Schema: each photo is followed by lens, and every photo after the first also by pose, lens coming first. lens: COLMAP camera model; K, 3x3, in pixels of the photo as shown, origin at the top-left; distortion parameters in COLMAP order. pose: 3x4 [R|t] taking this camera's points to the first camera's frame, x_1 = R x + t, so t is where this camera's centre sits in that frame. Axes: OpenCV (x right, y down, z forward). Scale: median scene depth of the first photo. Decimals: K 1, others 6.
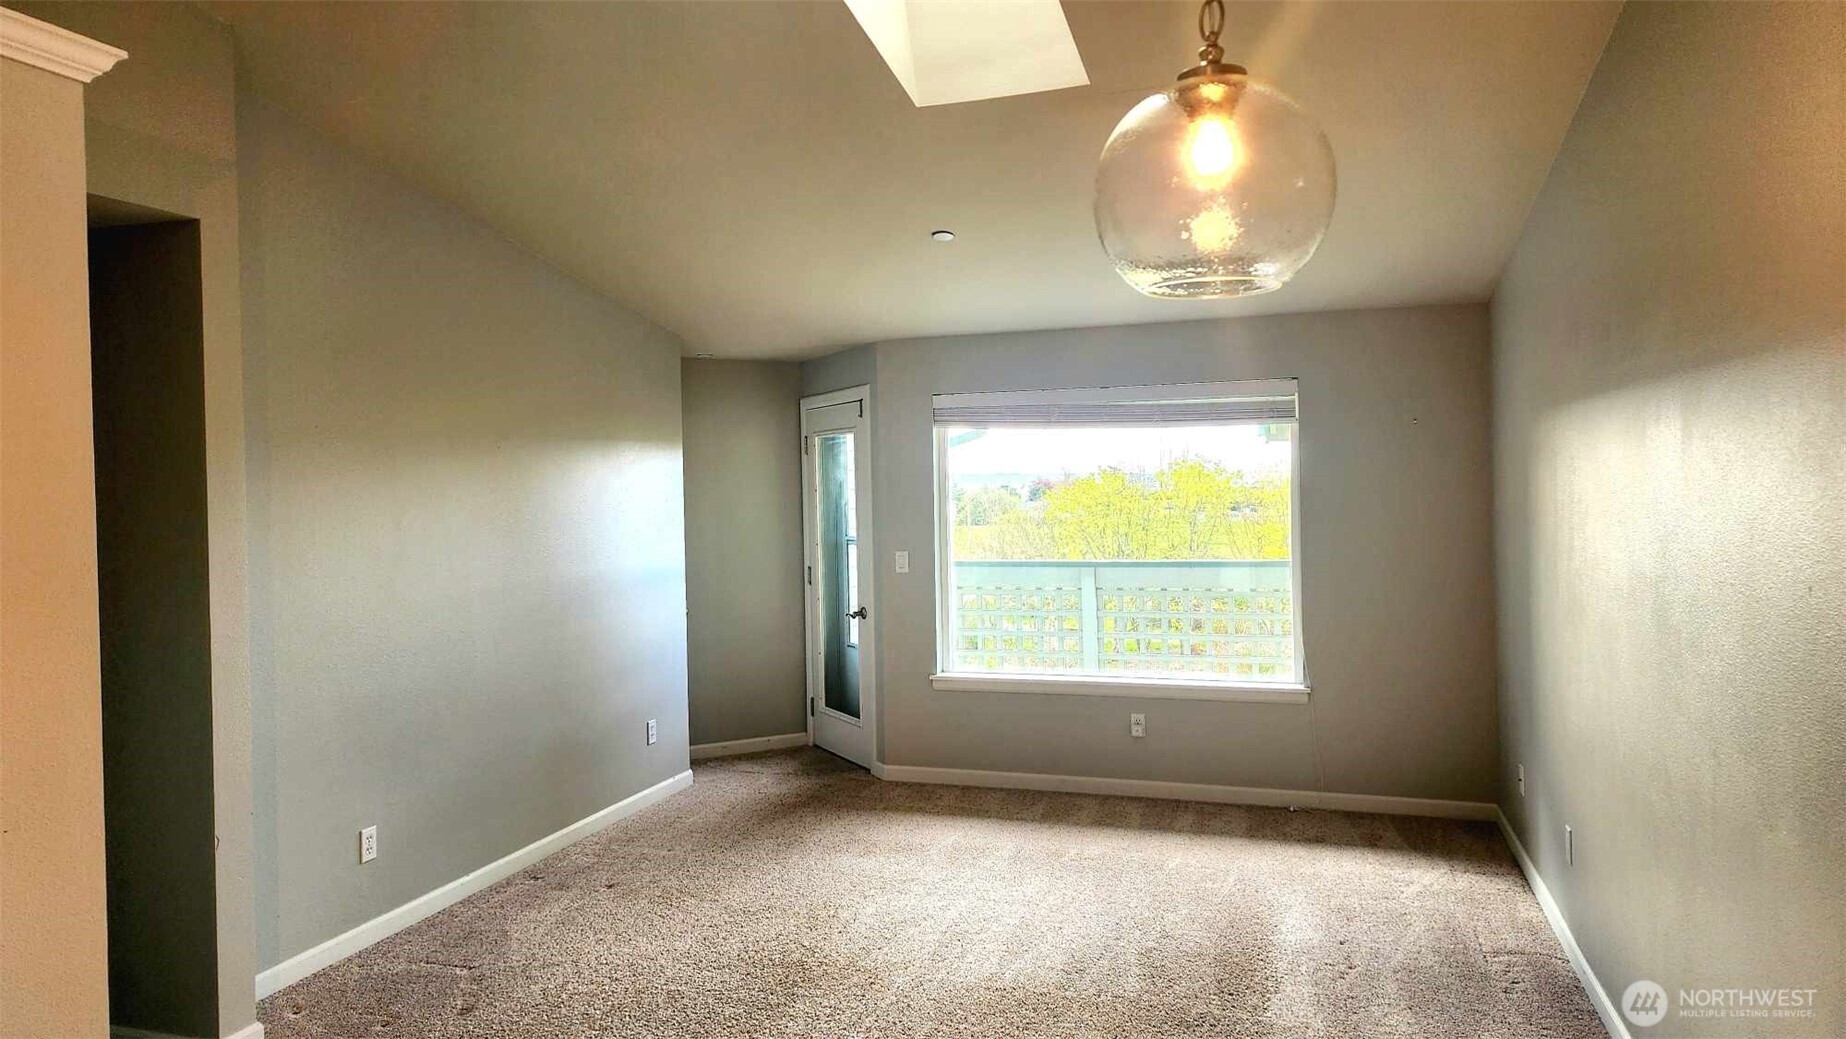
lens RADIAL K [[1231.7, 0, 956.0], [0, 1231.7, 517.2], [0, 0, 1]] dist [0.268916, -0.000289]
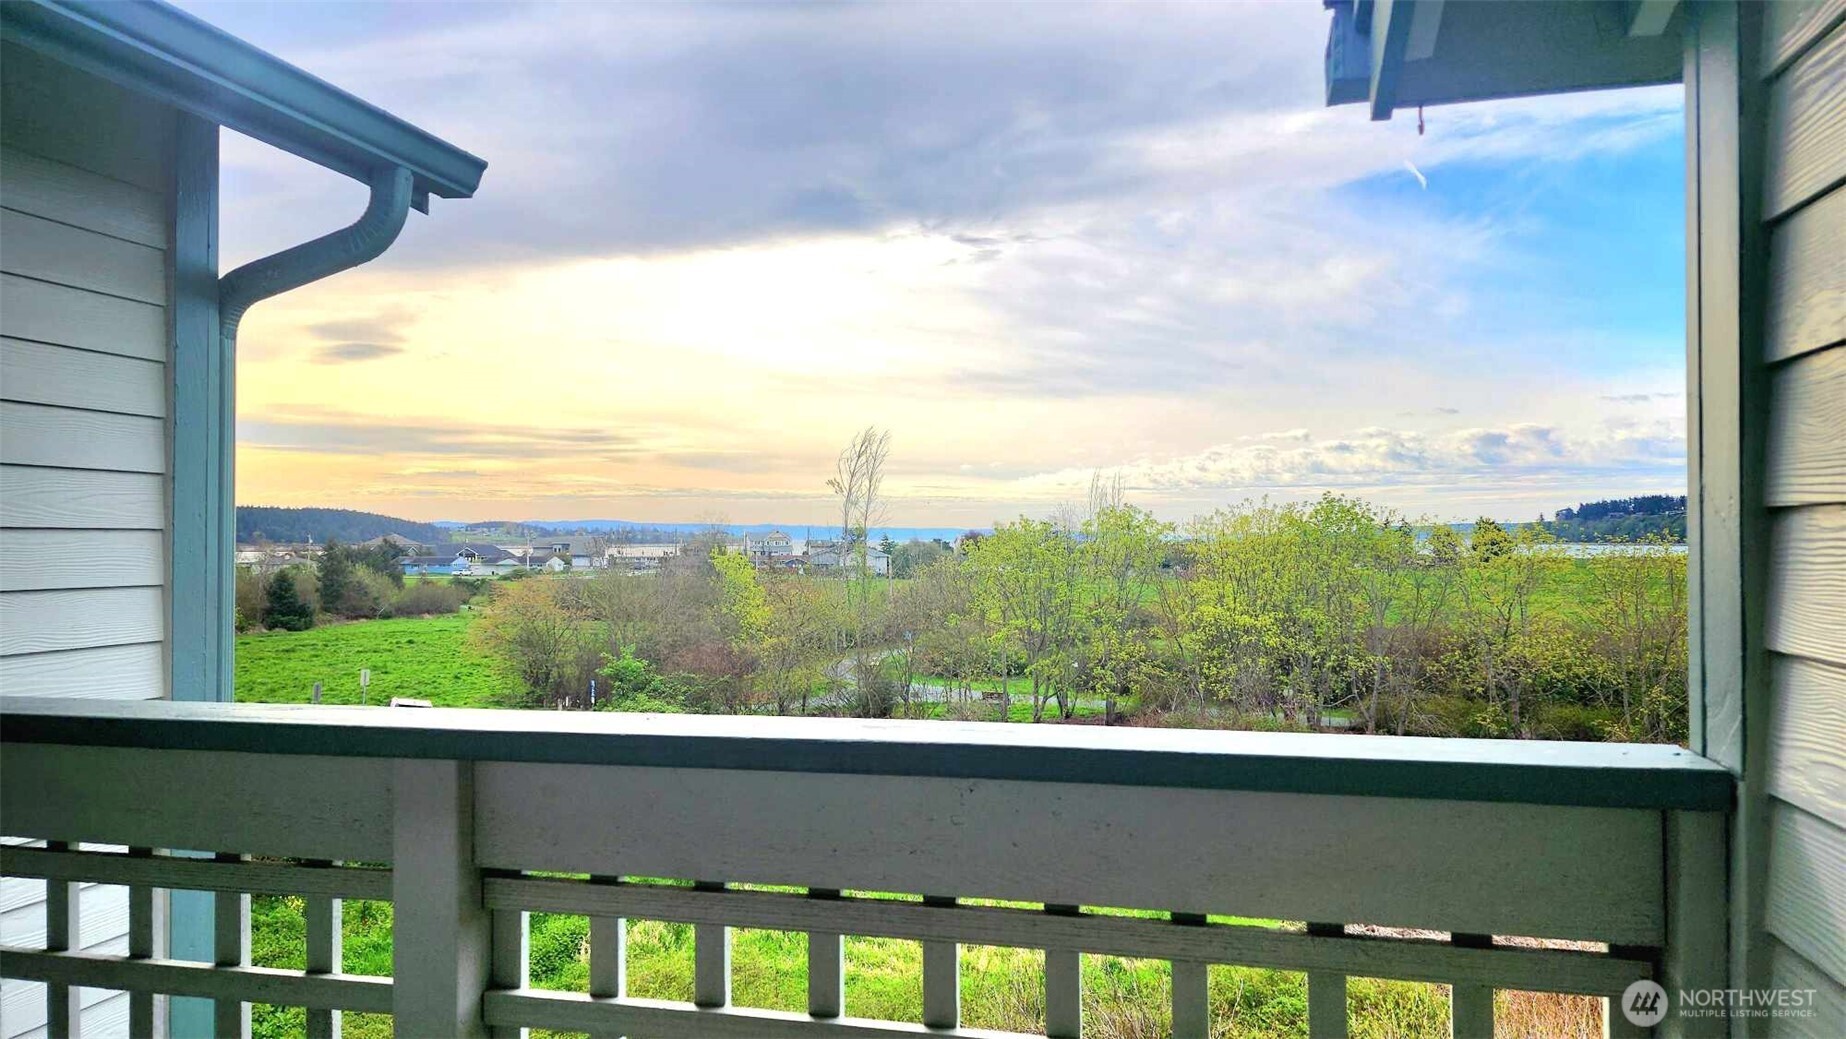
lens RADIAL K [[1239.9, 0, 917.7], [0, 1239.9, 527.6], [0, 0, 1]] dist [0.171417, -0.000893]
pose [[0.999614, 0.014682, 0.023596, 0.227604], [-0.013848, 0.999287, -0.035136, 0.017059], [-0.024095, 0.034796, 0.999104, 1.059135]]
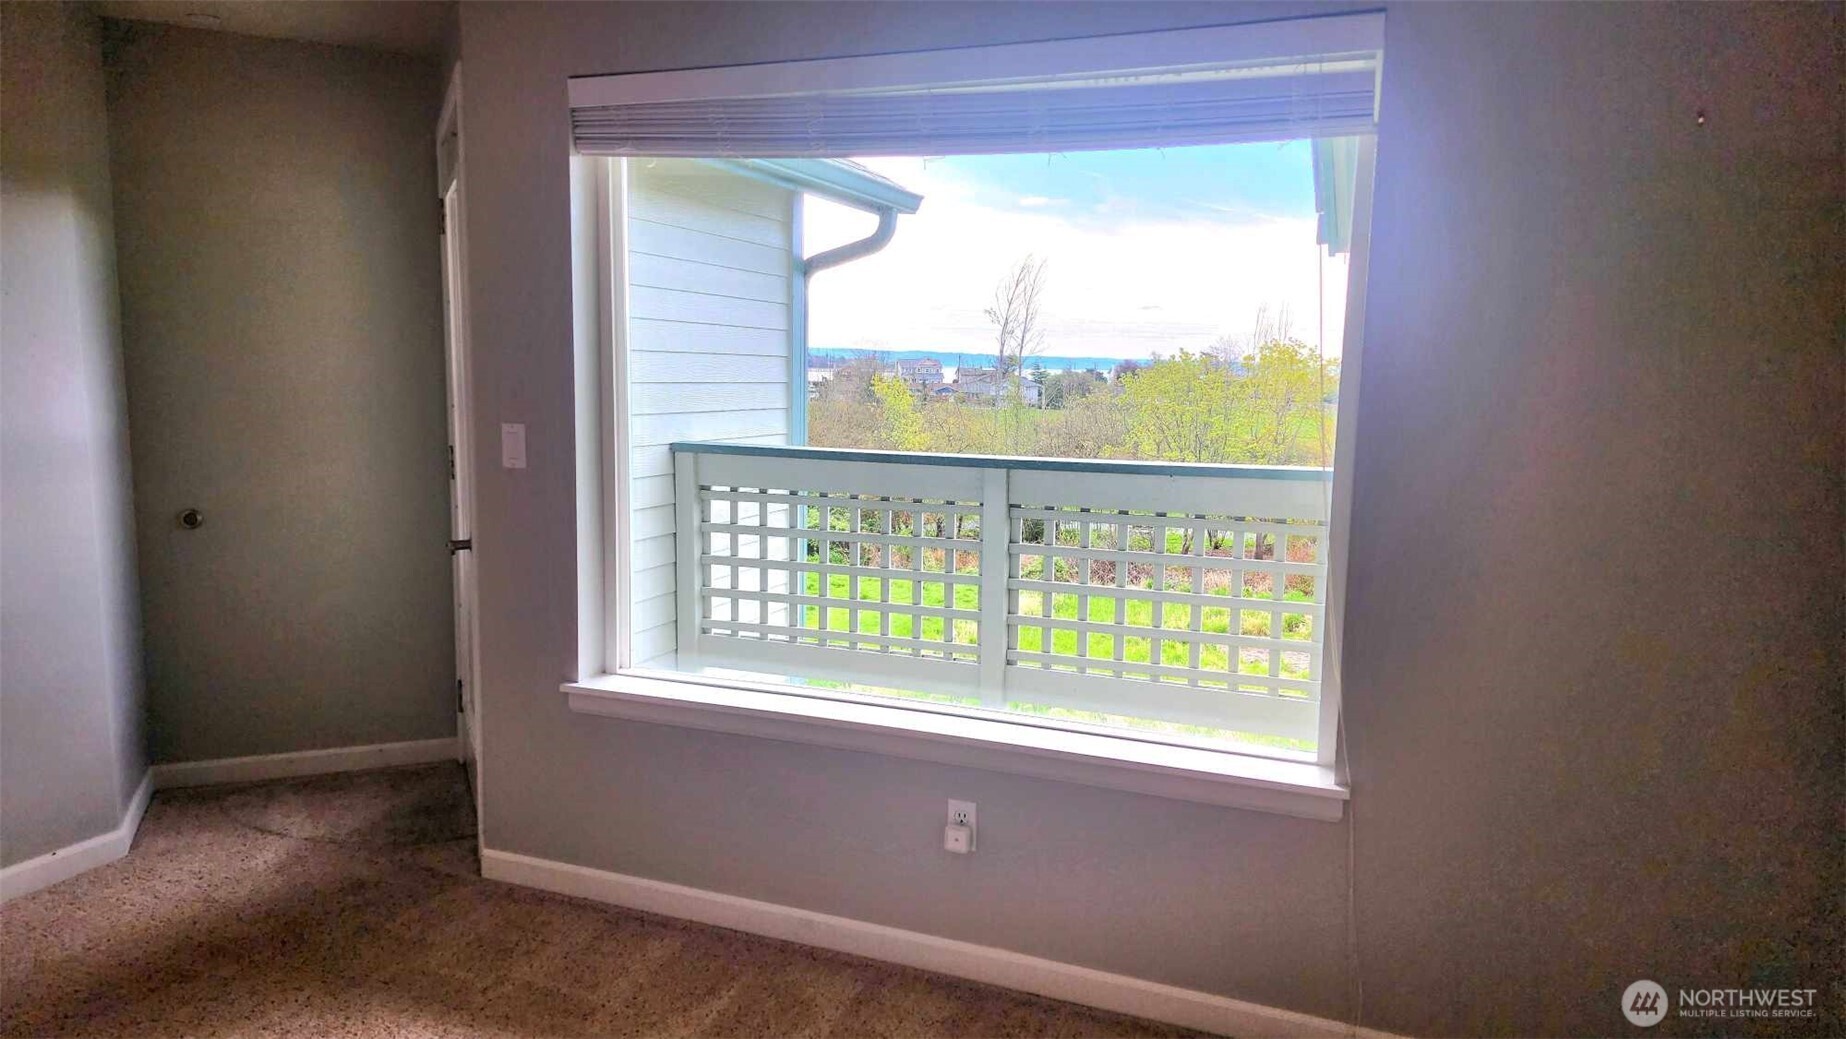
lens RADIAL K [[1239.9, 0, 917.7], [0, 1239.9, 527.6], [0, 0, 1]] dist [0.171417, -0.000893]
pose [[0.994638, 0.048397, -0.091391, 0.156333], [-0.038700, 0.993714, 0.105044, 0.010399], [0.095900, -0.100944, 0.990259, 0.523020]]
